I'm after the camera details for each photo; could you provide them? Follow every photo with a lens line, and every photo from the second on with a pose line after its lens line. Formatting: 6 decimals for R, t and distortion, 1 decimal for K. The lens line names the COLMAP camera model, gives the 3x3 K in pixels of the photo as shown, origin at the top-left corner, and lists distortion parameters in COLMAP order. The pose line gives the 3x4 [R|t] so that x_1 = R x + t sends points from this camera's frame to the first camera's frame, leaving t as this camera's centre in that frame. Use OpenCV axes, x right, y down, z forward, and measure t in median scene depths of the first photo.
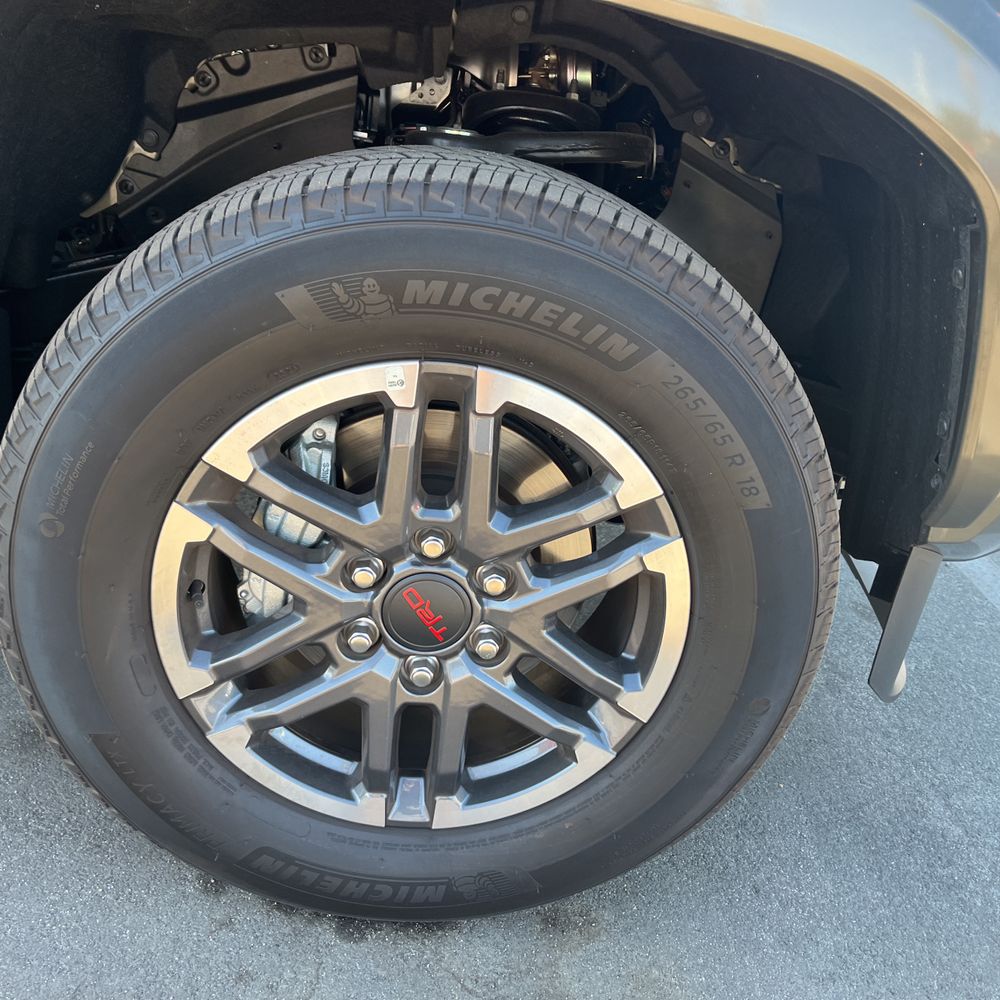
lens RADIAL K [[1002.6, 0, 517.2], [0, 1002.6, 494.7], [0, 0, 1]] dist [0.059842, 0.000000]
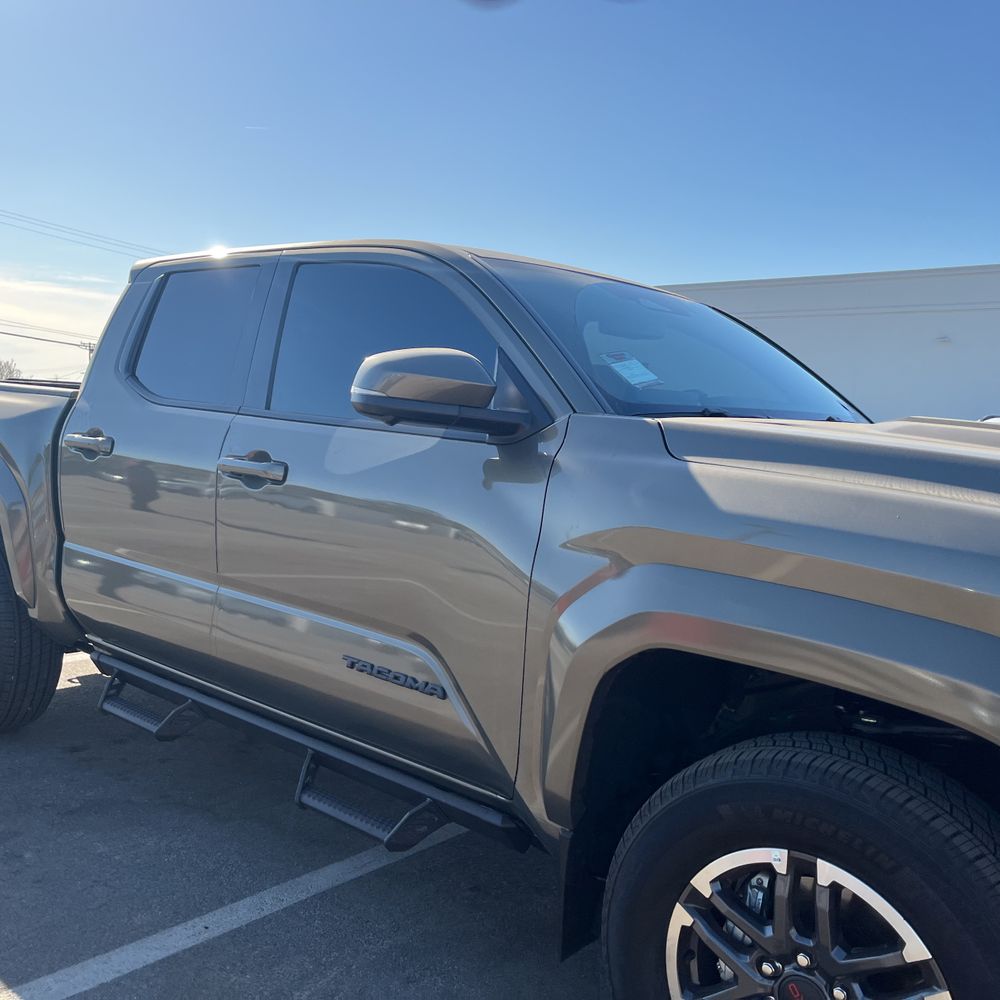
lens RADIAL K [[1025.8, 0, 490.0], [0, 1025.8, 491.5], [0, 0, 1]] dist [0.022146, 0.000000]
pose [[0.722442, -0.071087, -0.687767, 0.870248], [-0.211397, 0.924362, -0.317595, -0.017741], [0.658323, 0.374836, 0.652771, -0.907860]]
